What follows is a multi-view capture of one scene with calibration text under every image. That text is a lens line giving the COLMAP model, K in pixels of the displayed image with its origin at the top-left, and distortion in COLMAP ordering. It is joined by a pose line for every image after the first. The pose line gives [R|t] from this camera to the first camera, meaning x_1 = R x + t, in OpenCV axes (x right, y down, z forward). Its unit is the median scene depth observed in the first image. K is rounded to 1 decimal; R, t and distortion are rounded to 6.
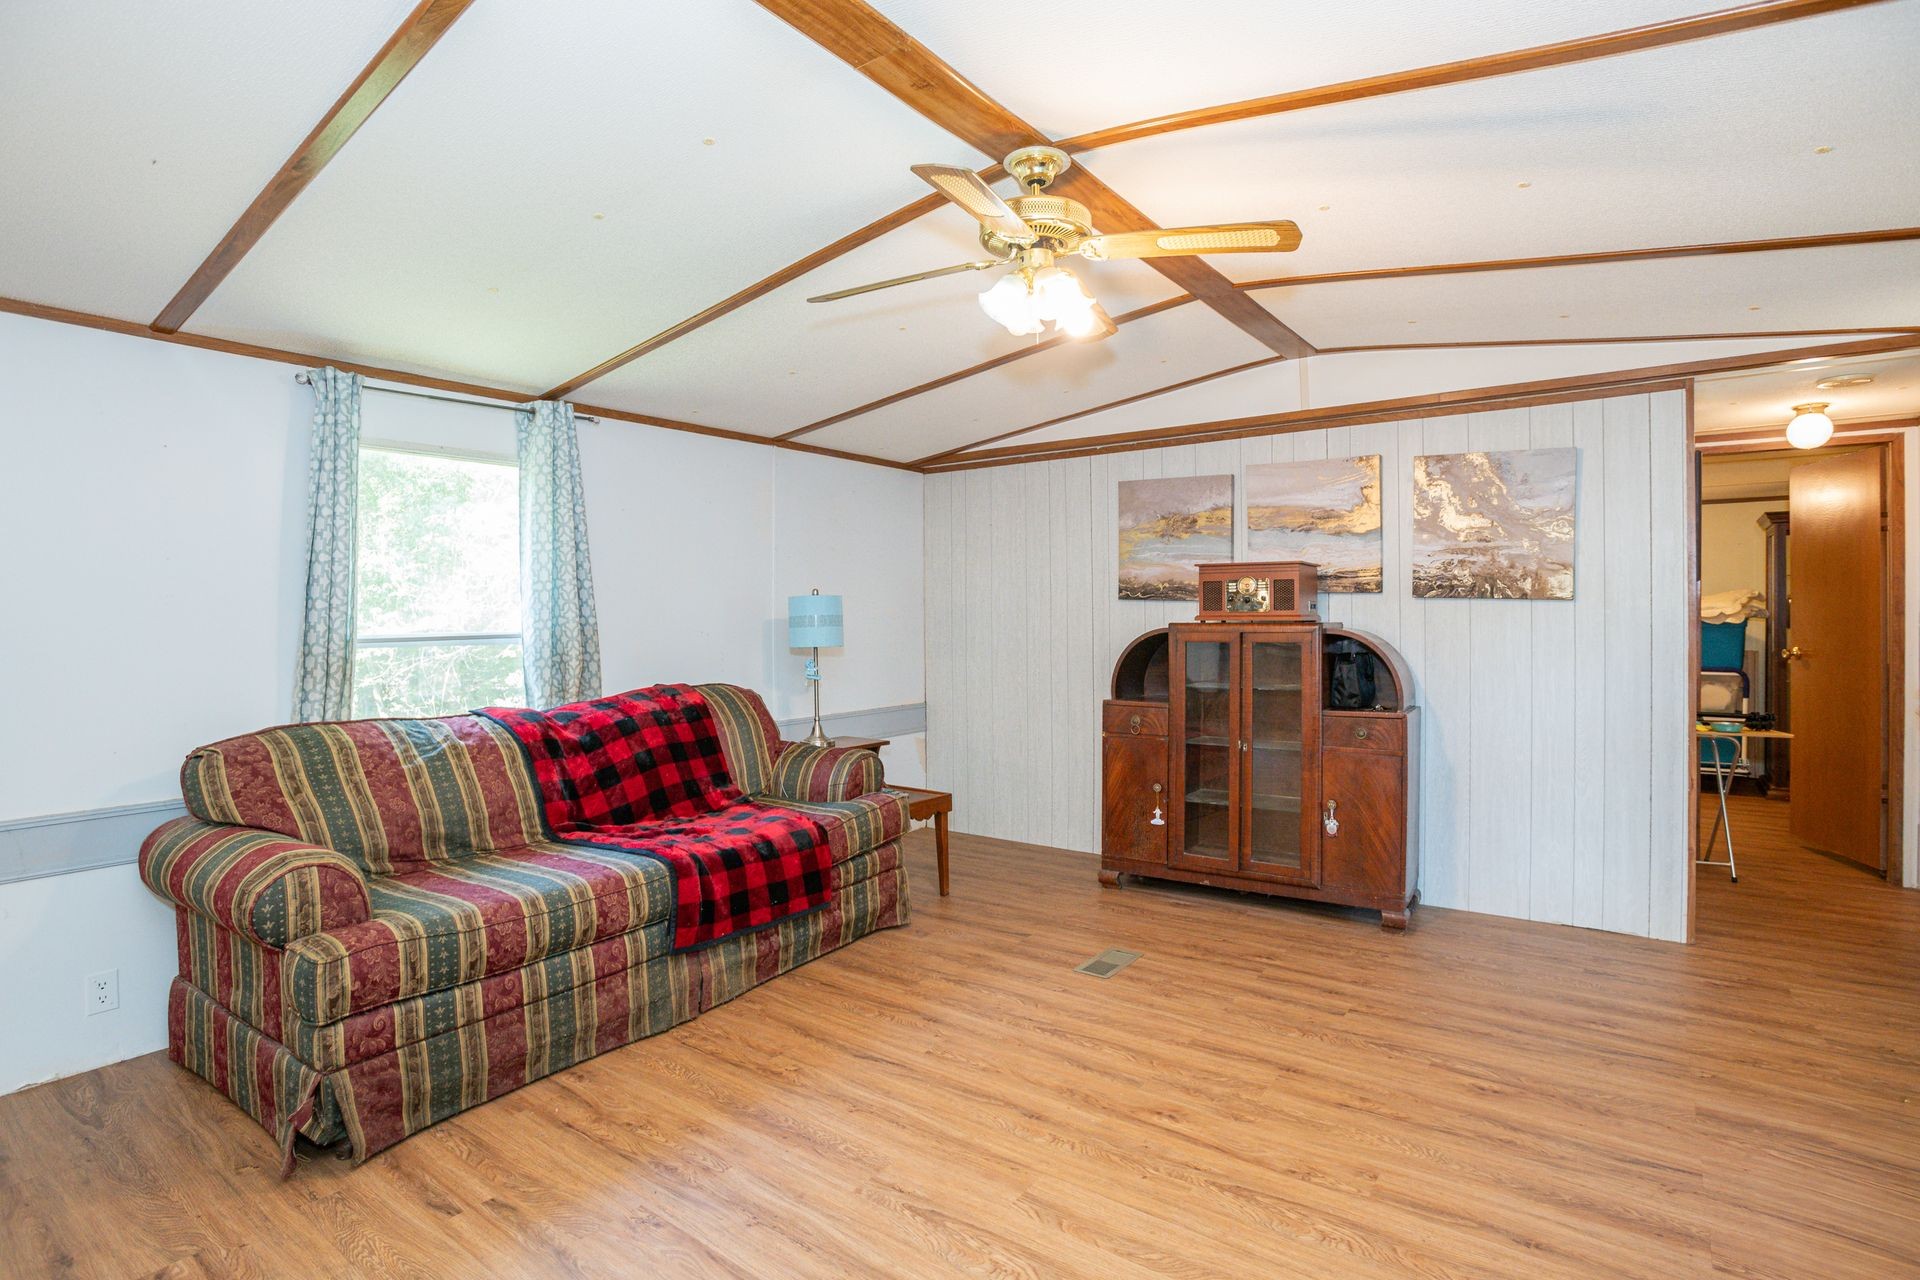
lens RADIAL K [[1062.7, 0, 955.0], [0, 1062.7, 620.9], [0, 0, 1]] dist [-0.063628, 0.029430]
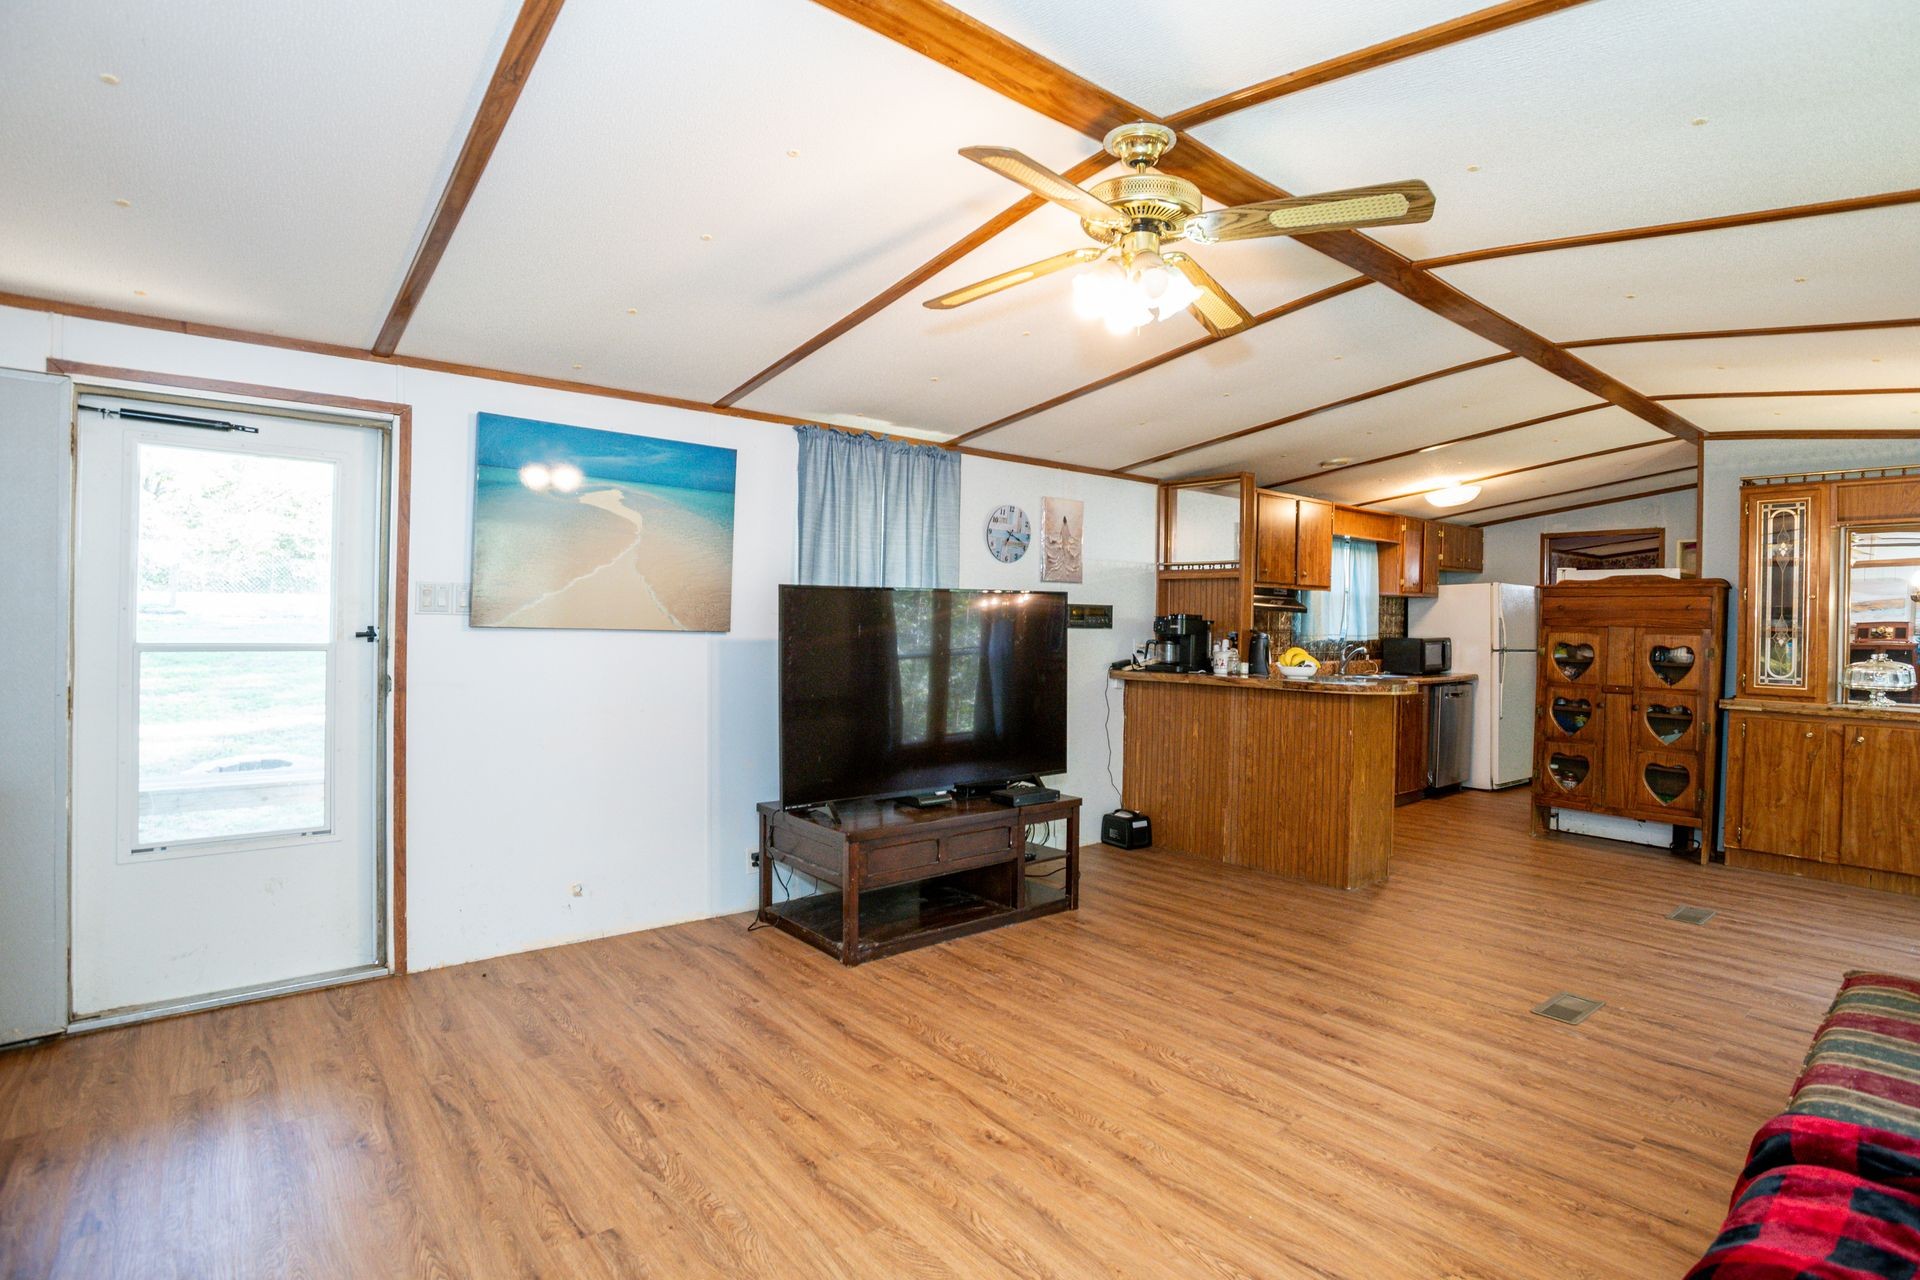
lens RADIAL K [[1062.7, 0, 955.0], [0, 1062.7, 620.9], [0, 0, 1]] dist [-0.063628, 0.029430]
pose [[-0.973371, -0.012726, 0.228880, 0.019640], [-0.011333, 0.999908, 0.007398, -0.015683], [-0.228953, 0.004607, -0.973427, 1.956212]]
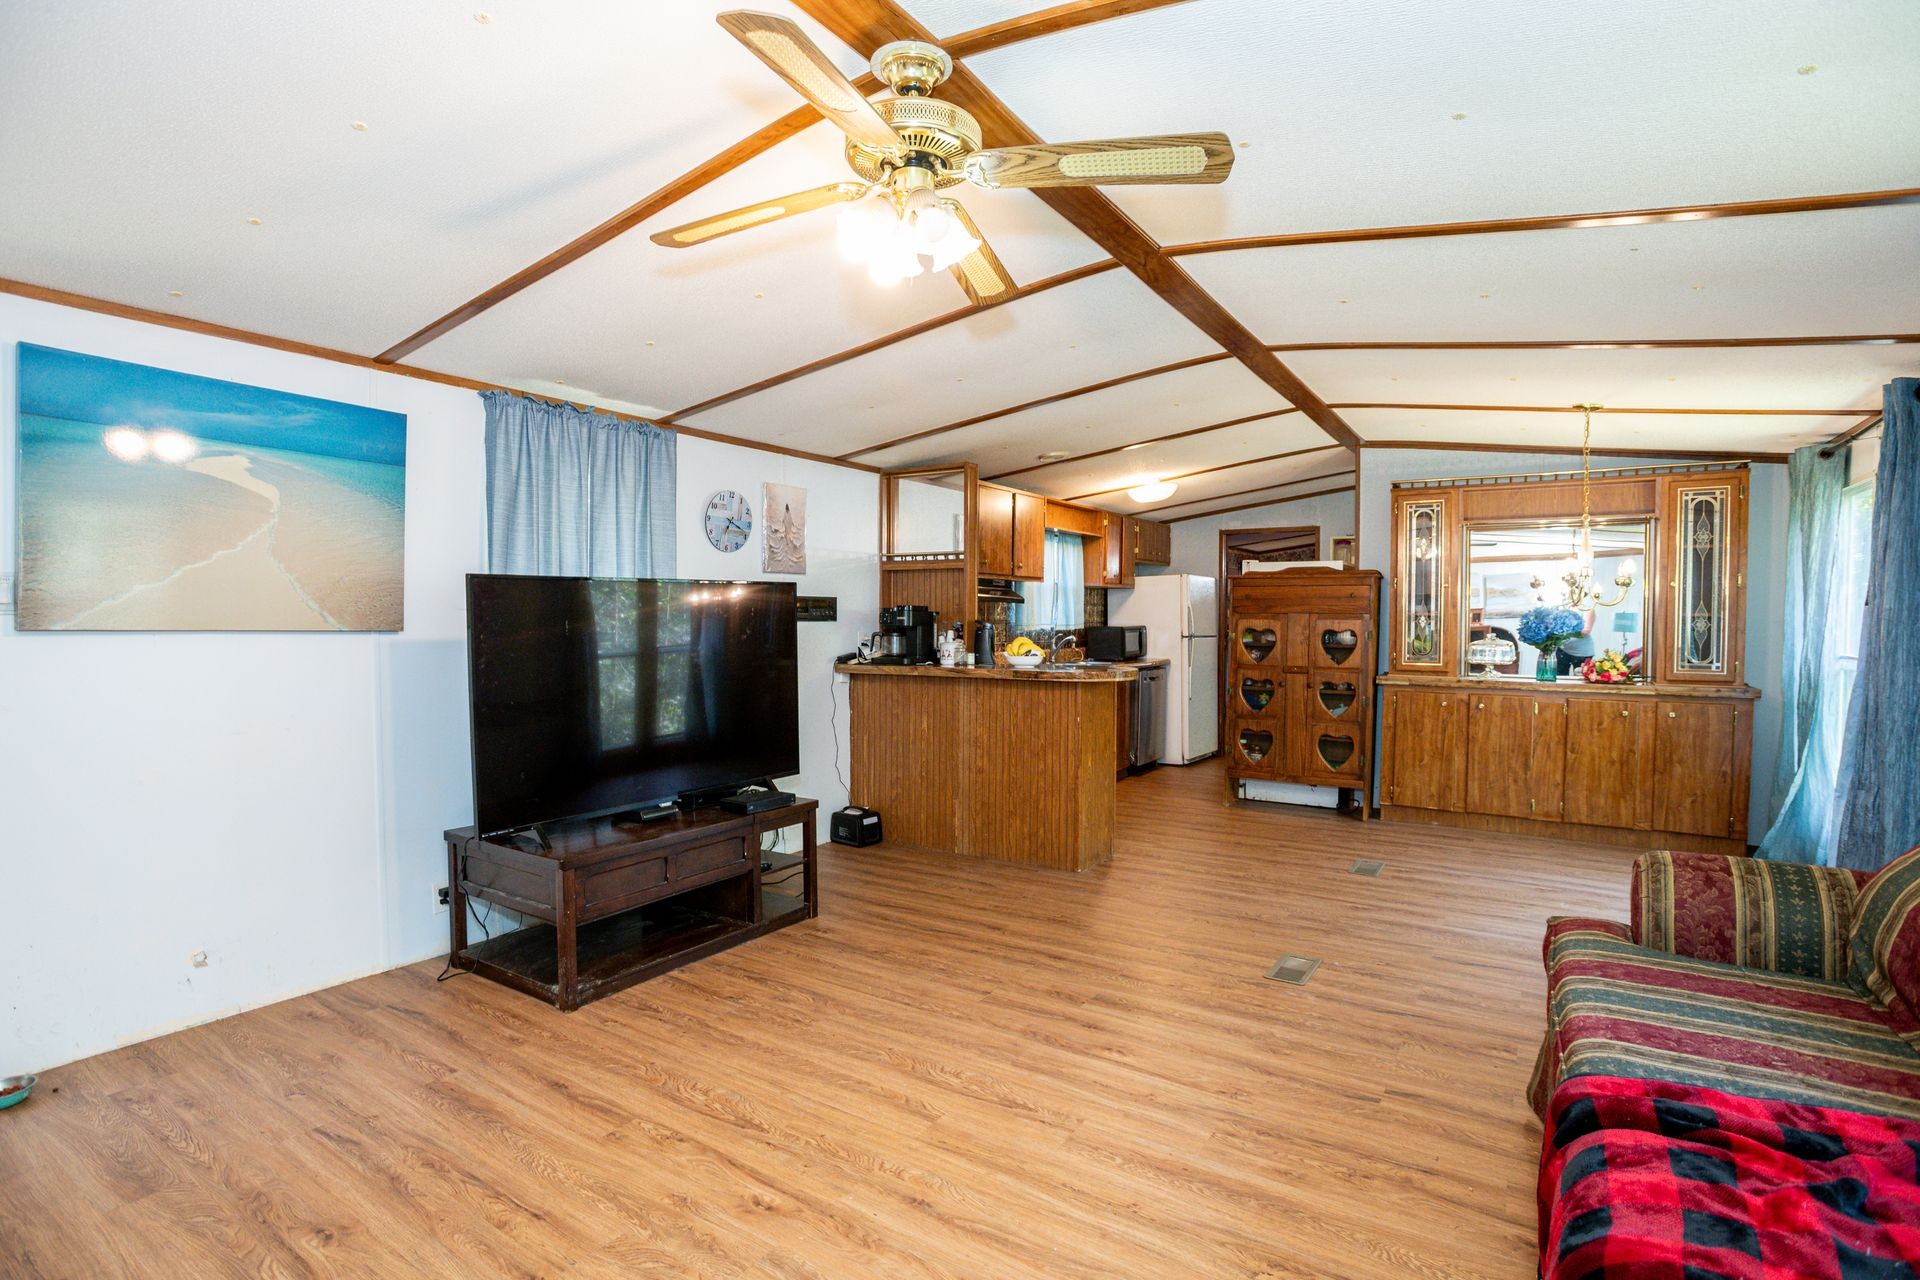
lens RADIAL K [[1029.1, 0, 990.7], [0, 1029.1, 641.5], [0, 0, 1]] dist [-0.074112, 0.038668]
pose [[-0.995859, 0.002686, -0.090872, 0.090454], [-0.000073, 0.999540, 0.030337, -0.008736], [0.090912, 0.030218, -0.995400, 1.816839]]
